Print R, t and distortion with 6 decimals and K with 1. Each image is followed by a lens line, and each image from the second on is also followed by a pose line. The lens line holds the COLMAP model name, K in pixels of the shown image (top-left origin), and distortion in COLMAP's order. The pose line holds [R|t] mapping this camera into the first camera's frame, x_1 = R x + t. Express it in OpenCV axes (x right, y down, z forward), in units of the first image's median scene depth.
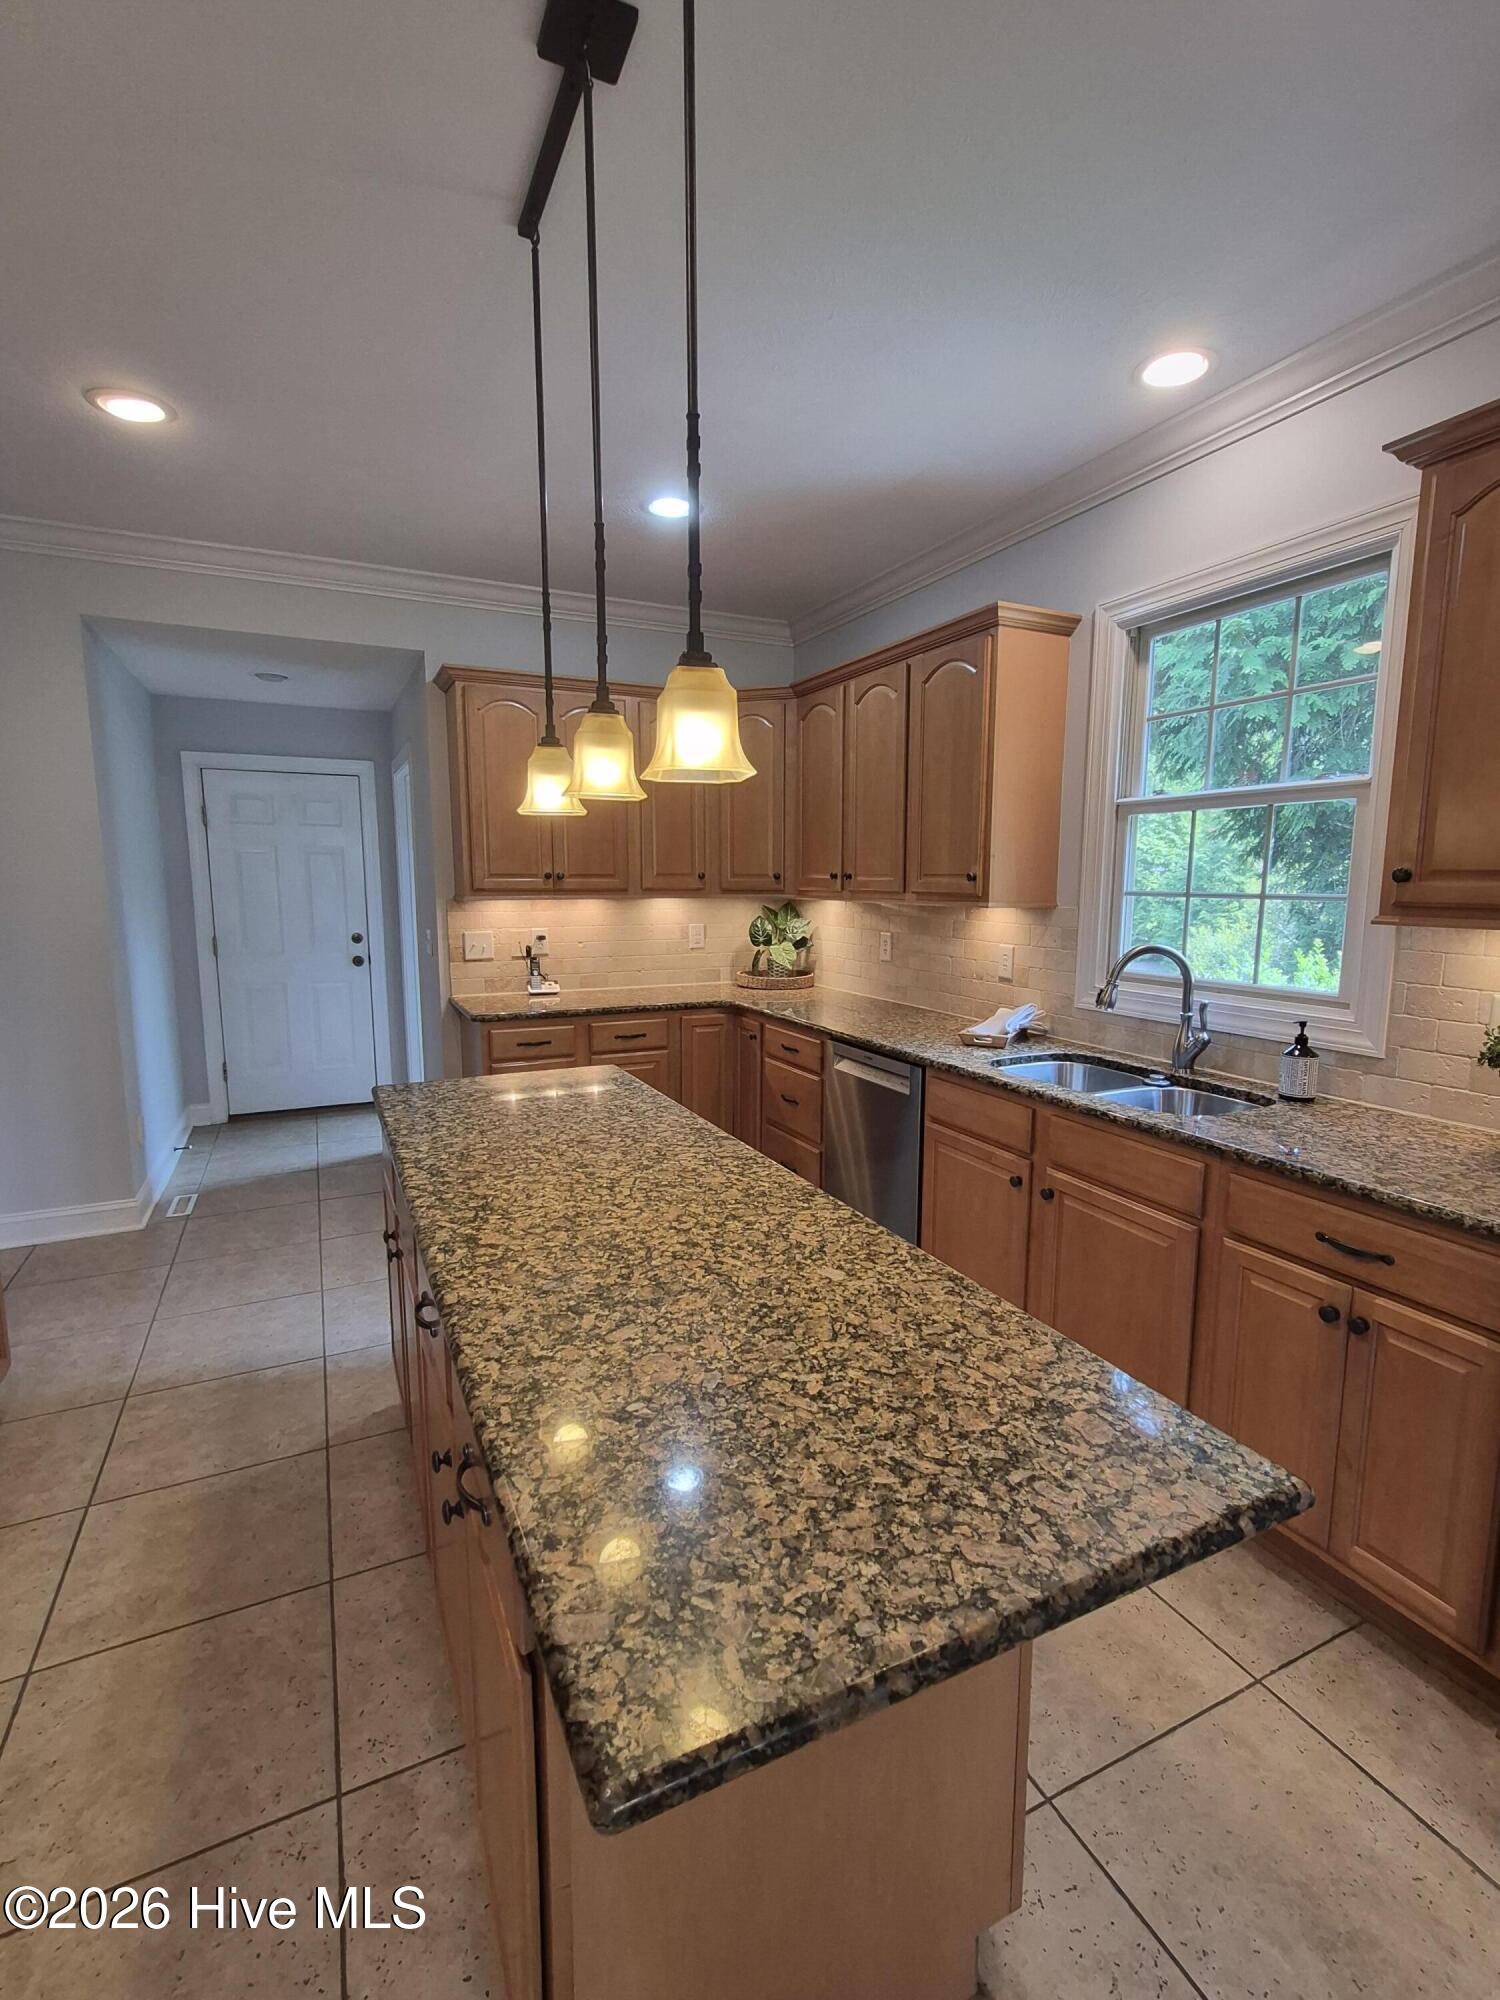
lens RADIAL K [[918.2, 0, 762.9], [0, 918.2, 1001.9], [0, 0, 1]] dist [0.012492, -0.001270]
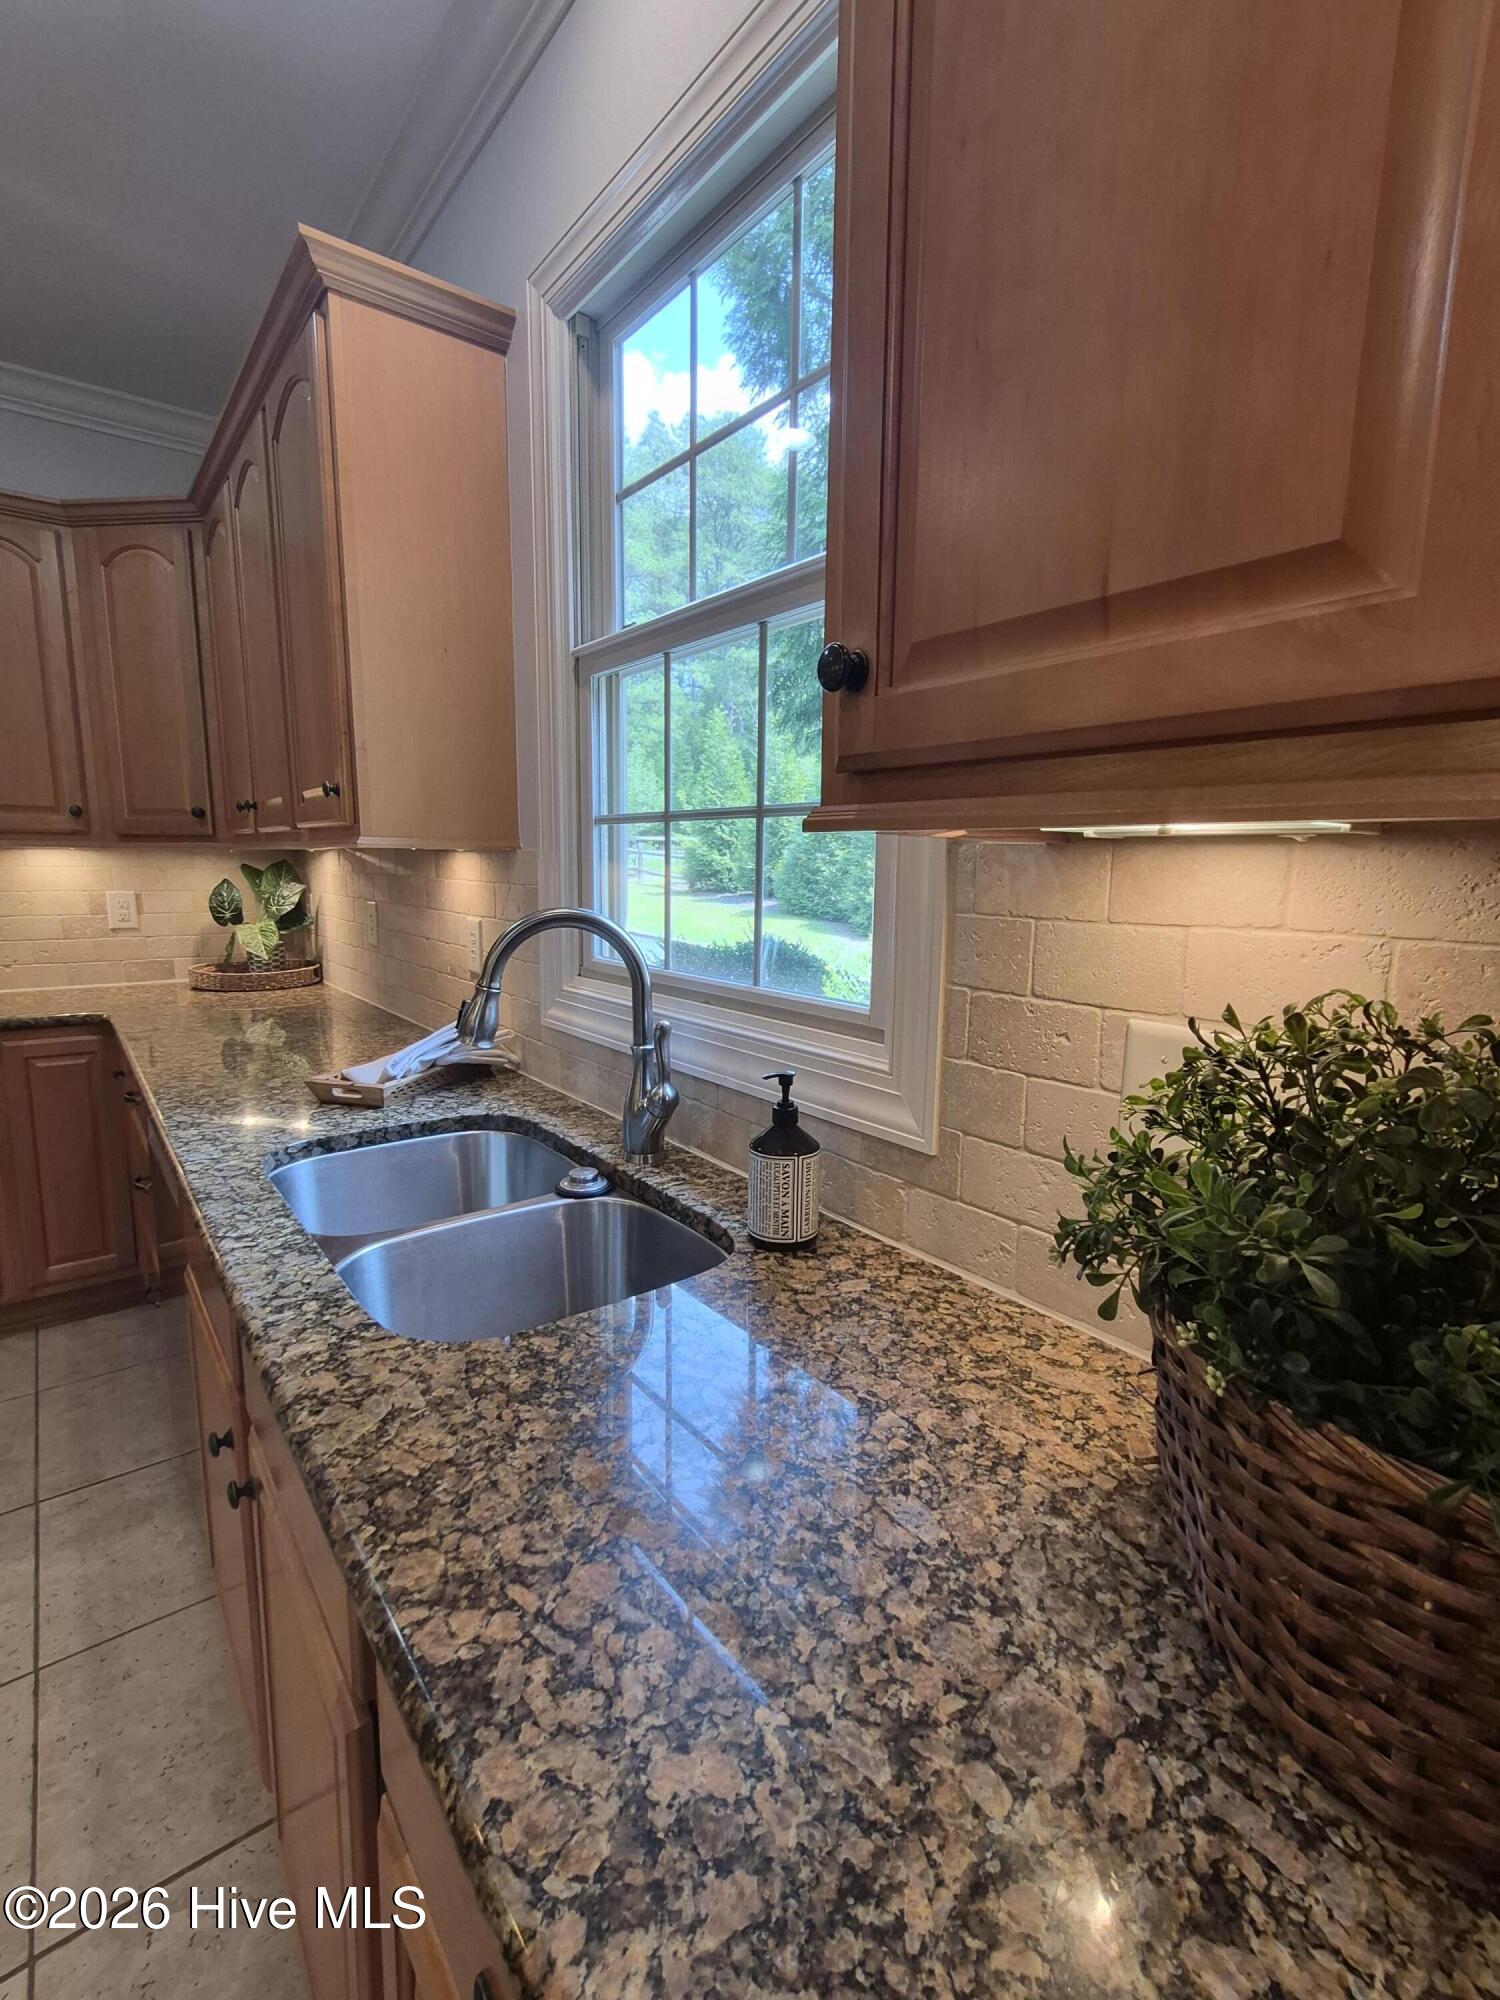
lens RADIAL K [[918.2, 0, 756.3], [0, 918.2, 1003.7], [0, 0, 1]] dist [0.012492, -0.001270]
pose [[0.980853, -0.022337, 0.193465, 0.408546], [0.018567, 0.999601, 0.021277, -0.019195], [-0.193863, -0.017278, 0.980877, 0.472136]]
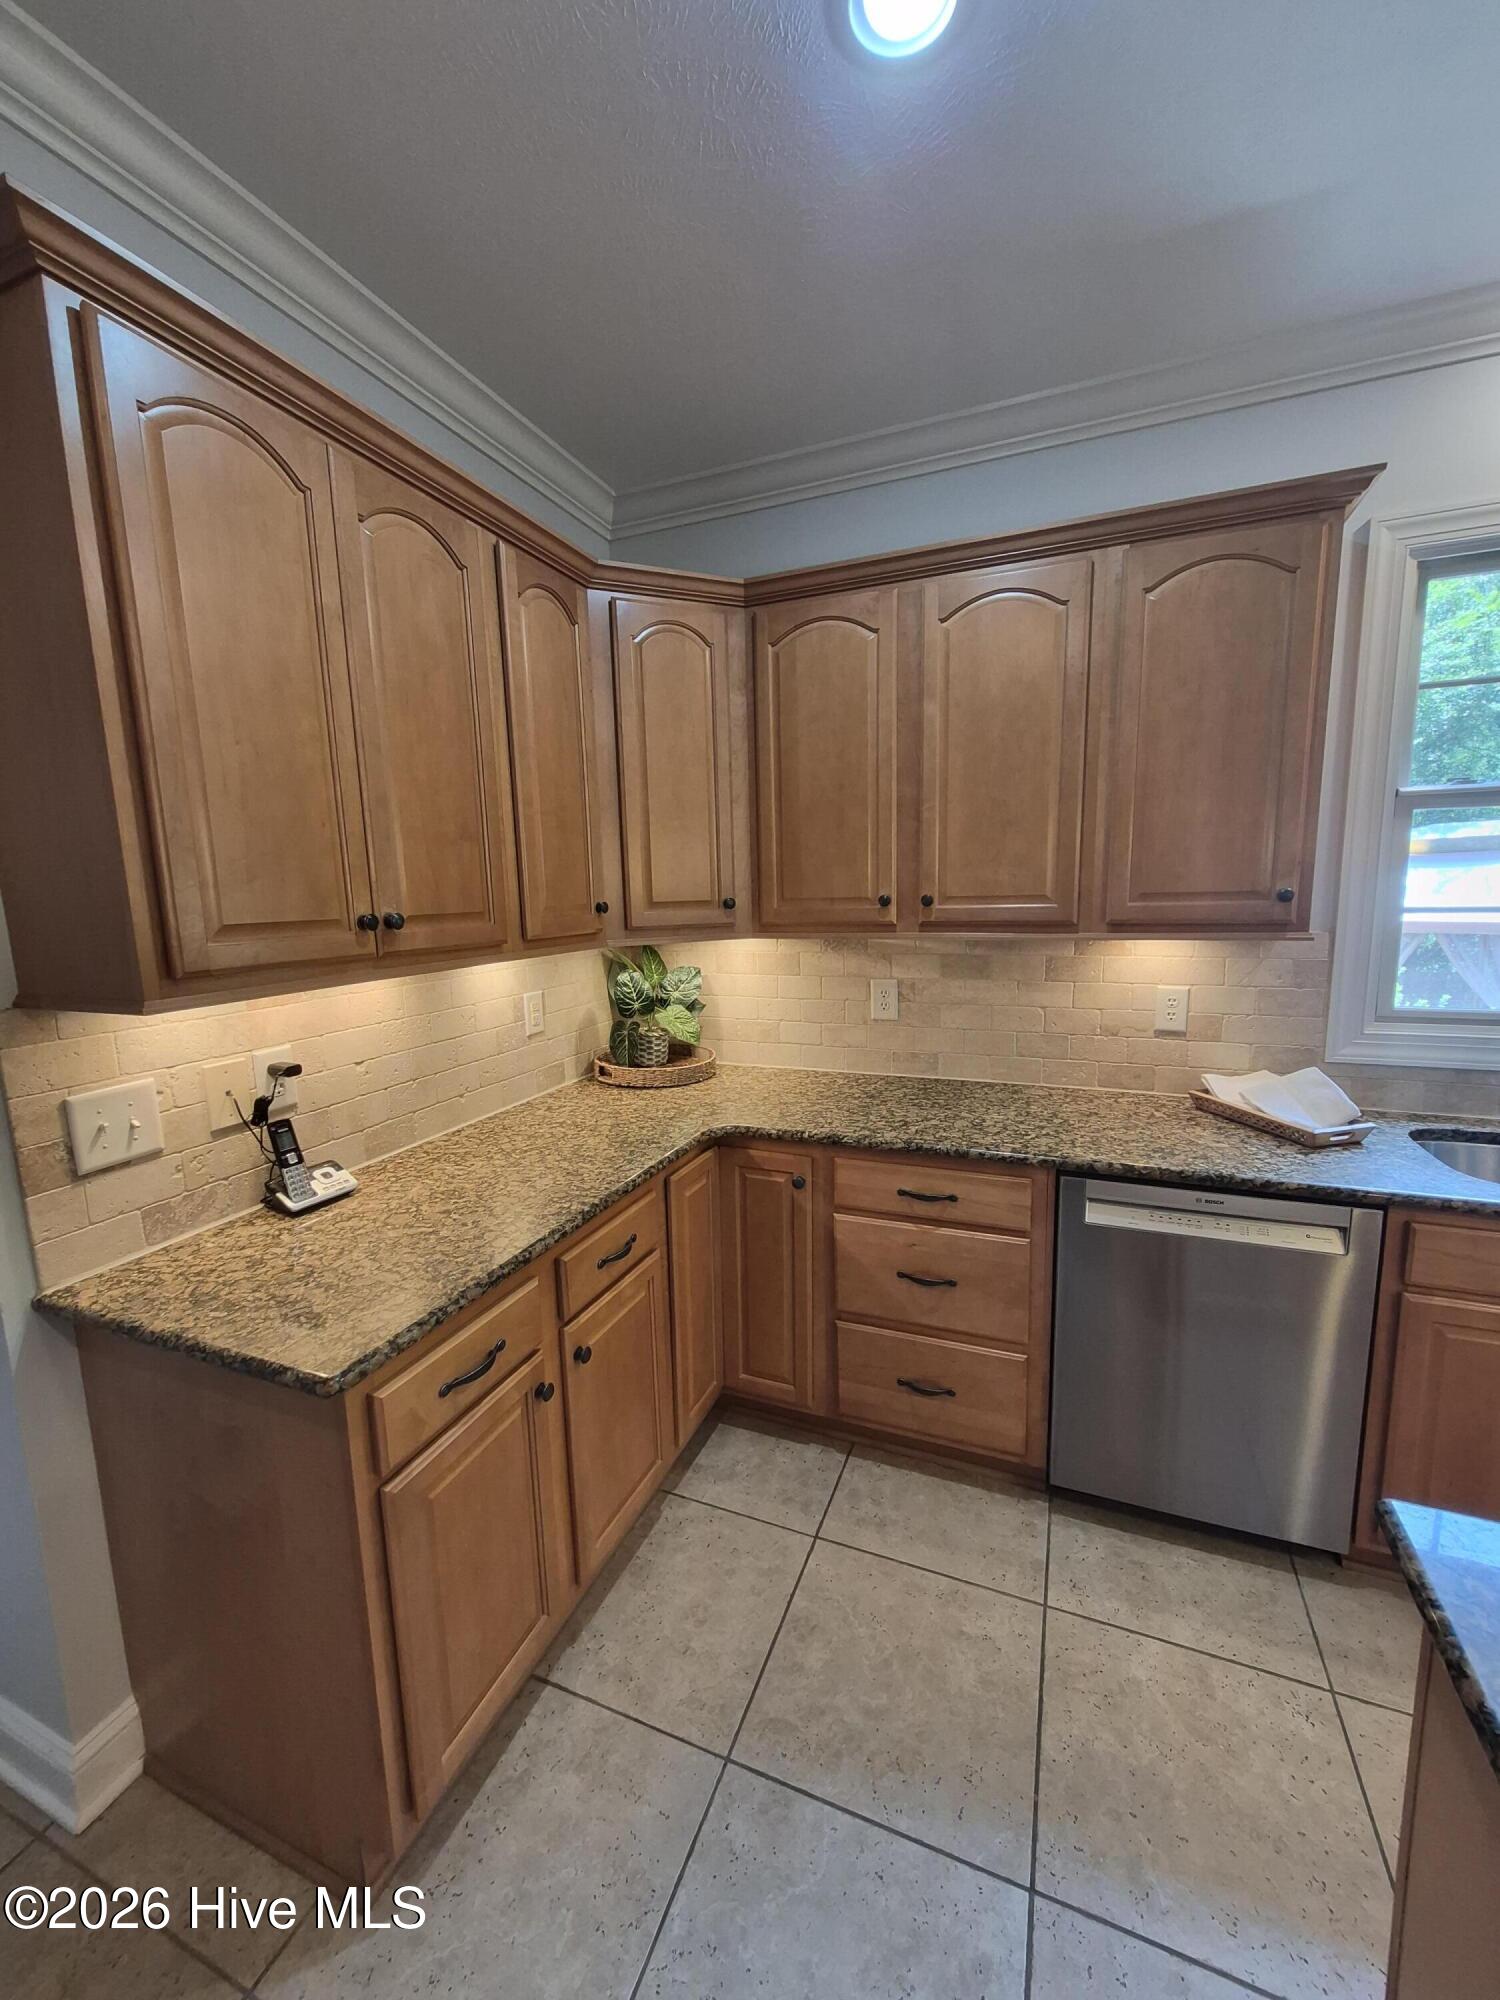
lens RADIAL K [[785.6, 0, 757.1], [0, 785.6, 1009.1], [0, 0, 1]] dist [-0.000456, -0.000545]
pose [[0.744968, -0.123432, 0.655582, -0.493178], [0.115237, 0.991771, 0.055780, -0.146424], [-0.657072, 0.033993, 0.753061, 0.930412]]
